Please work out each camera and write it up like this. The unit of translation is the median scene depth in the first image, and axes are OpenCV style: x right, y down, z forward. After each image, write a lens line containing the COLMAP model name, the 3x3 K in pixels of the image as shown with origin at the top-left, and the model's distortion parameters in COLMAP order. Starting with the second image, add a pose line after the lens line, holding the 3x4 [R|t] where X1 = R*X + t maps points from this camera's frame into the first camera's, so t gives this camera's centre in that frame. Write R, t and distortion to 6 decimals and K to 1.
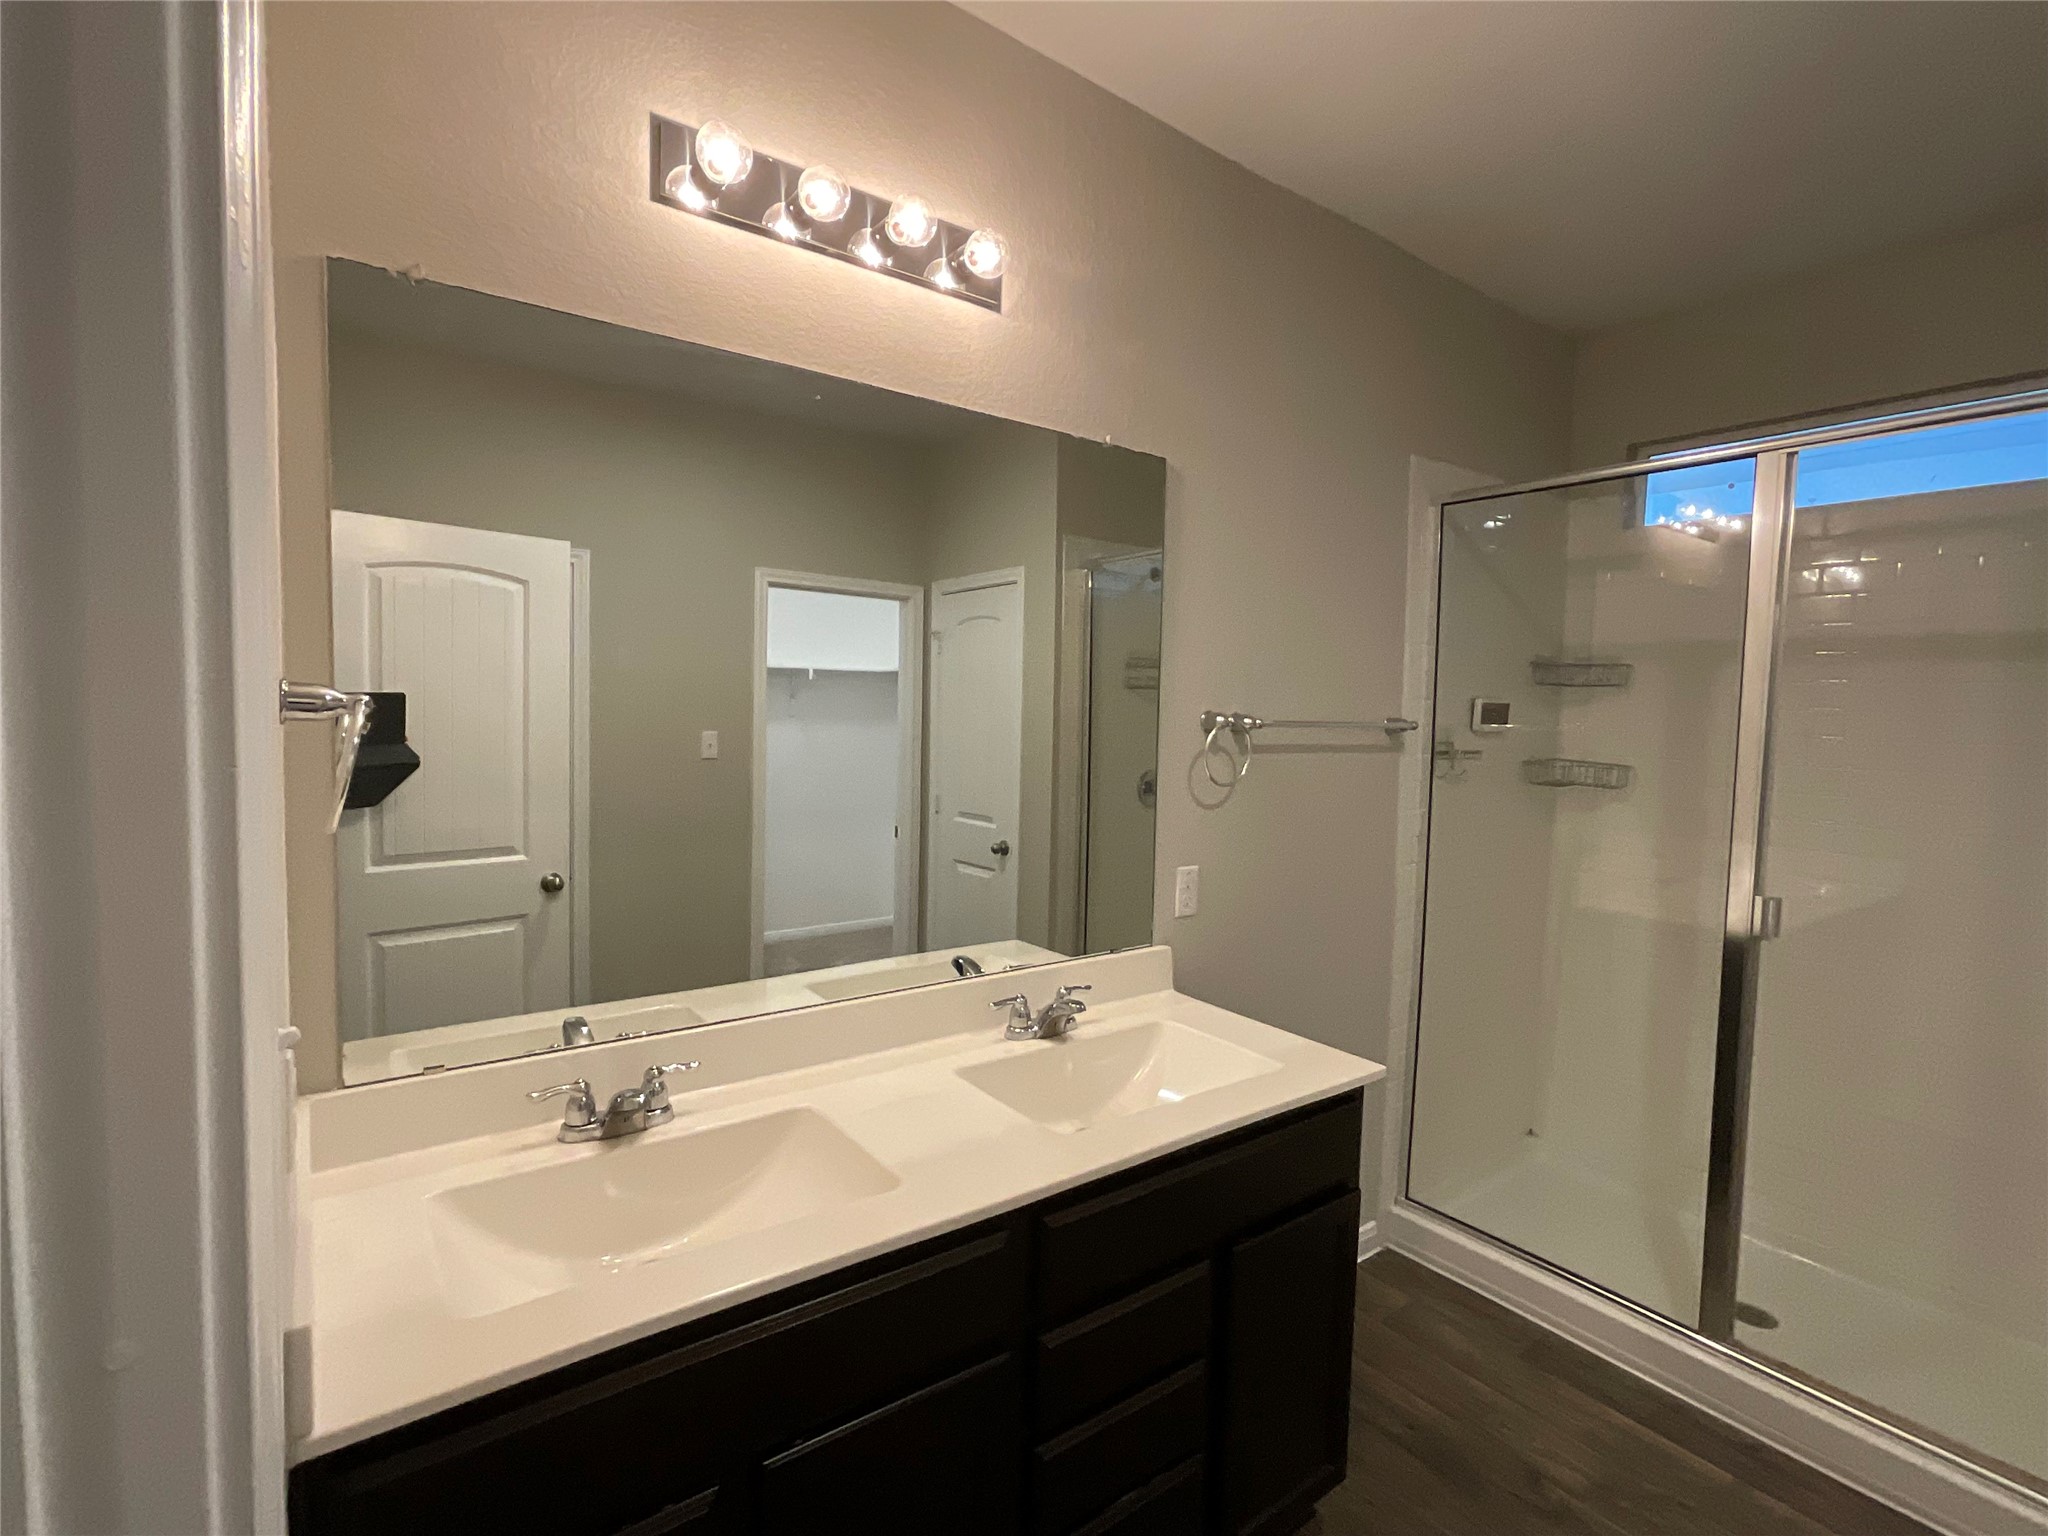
lens RADIAL K [[967.7, 0, 1024.0], [0, 967.7, 768.0], [0, 0, 1]] dist [0.001198, 0.001313]
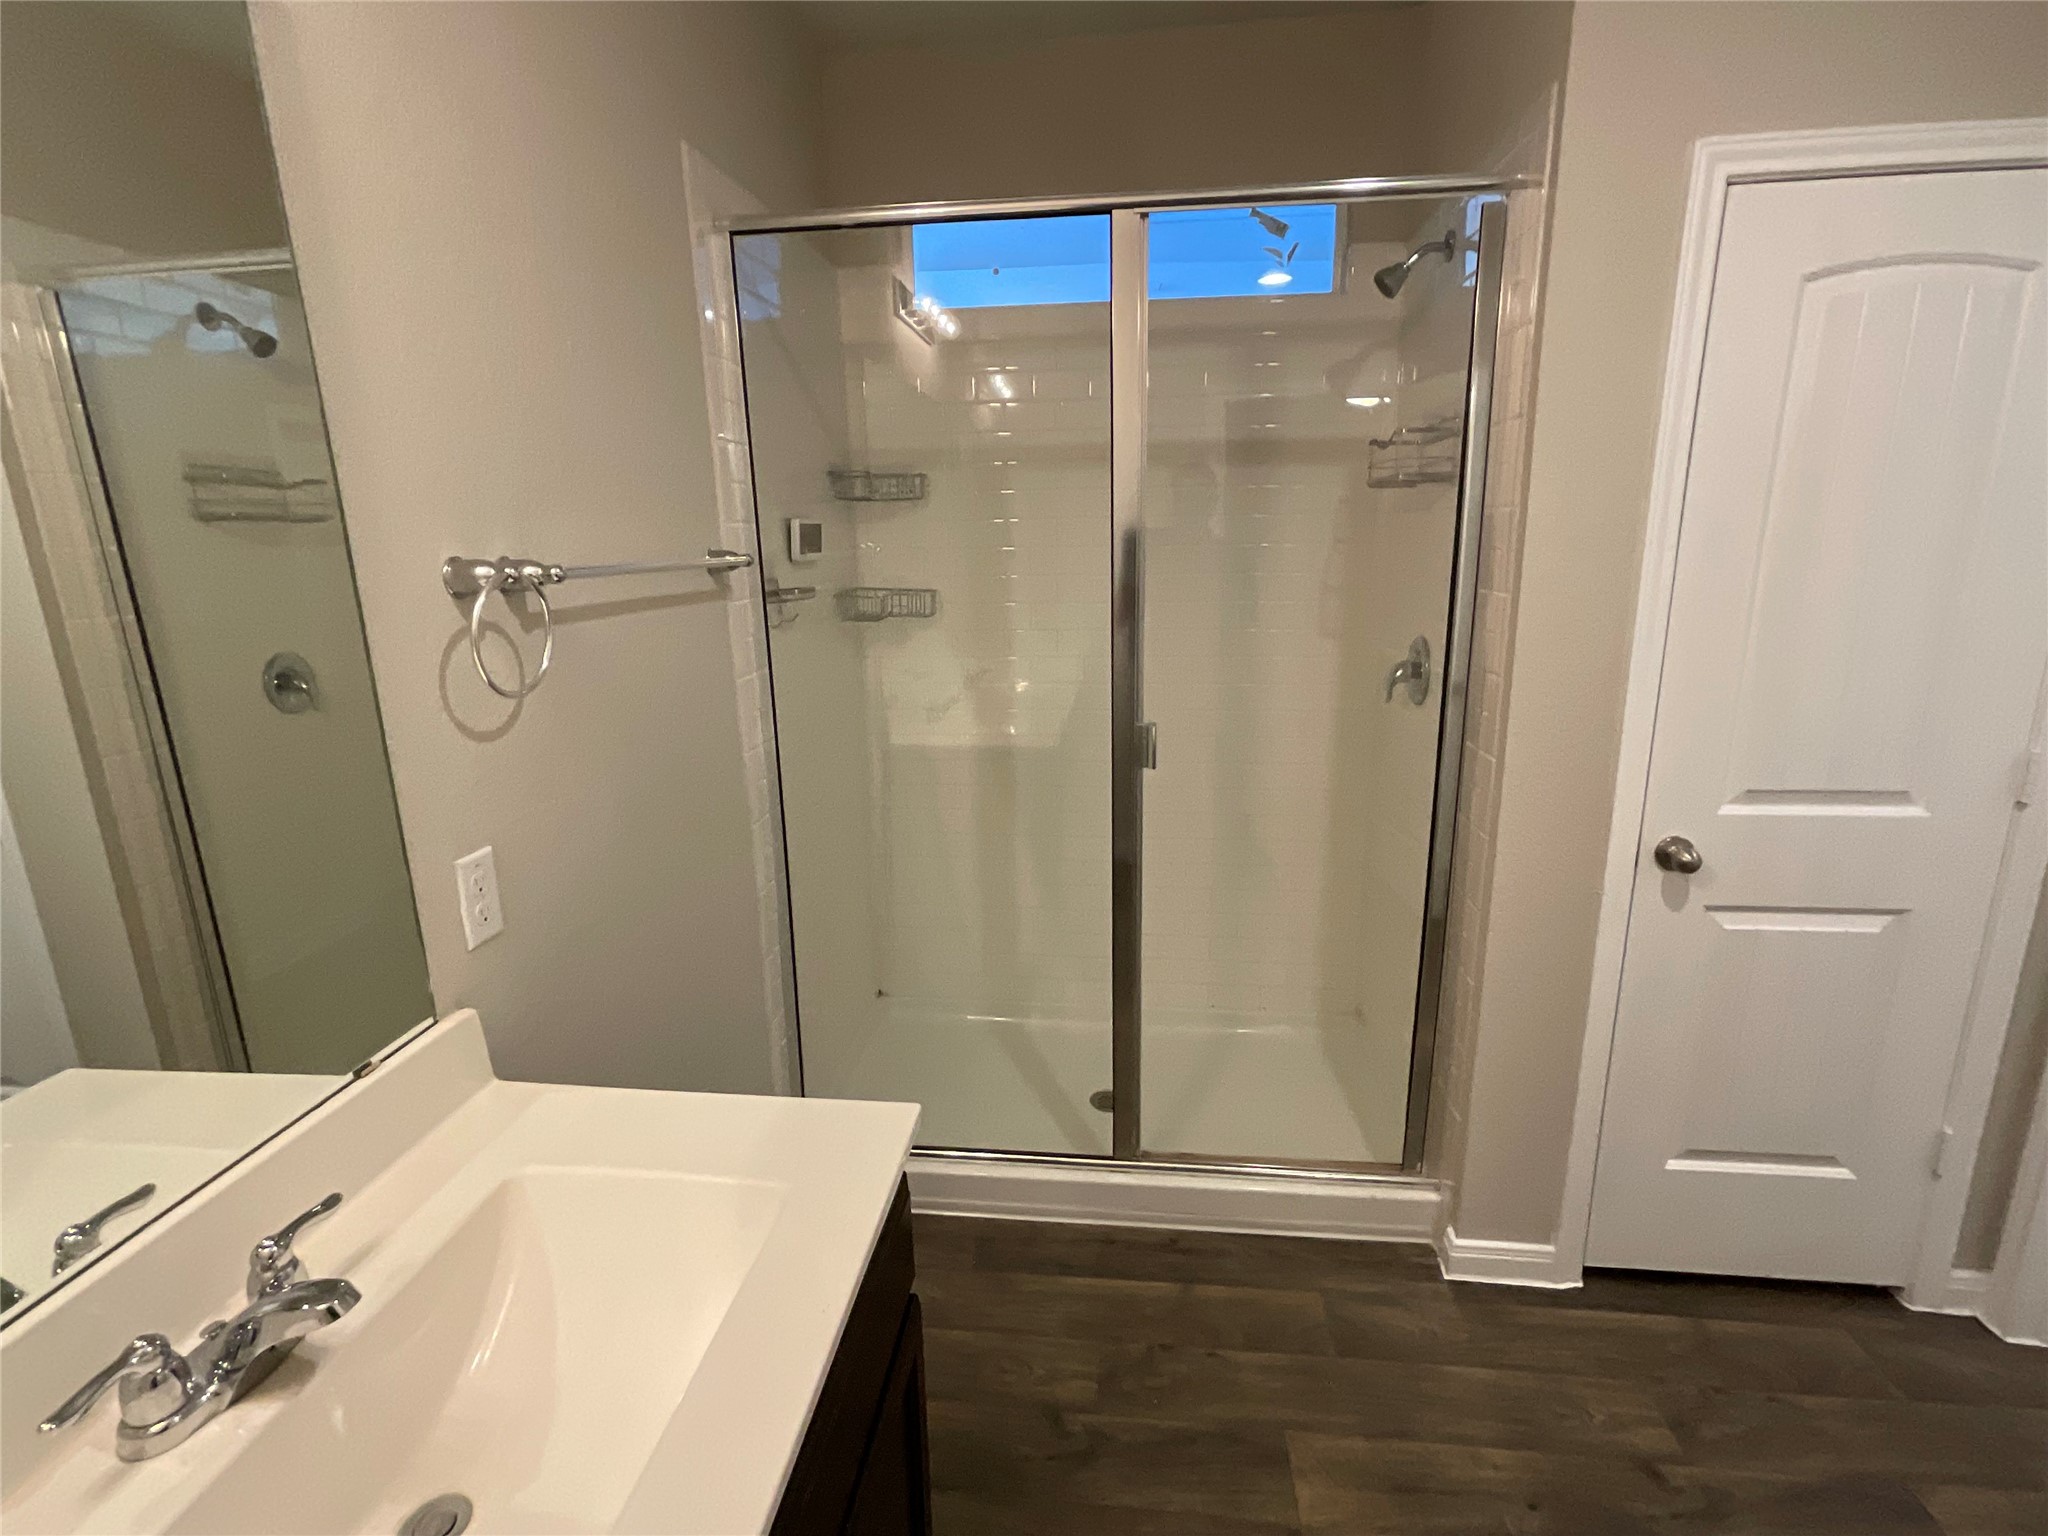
lens RADIAL K [[967.7, 0, 1024.0], [0, 967.7, 768.0], [0, 0, 1]] dist [0.001198, 0.001313]
pose [[0.682441, -0.210402, 0.700004, 0.009358], [0.084343, 0.973945, 0.210515, -0.026883], [-0.726059, -0.084624, 0.682406, 0.343243]]
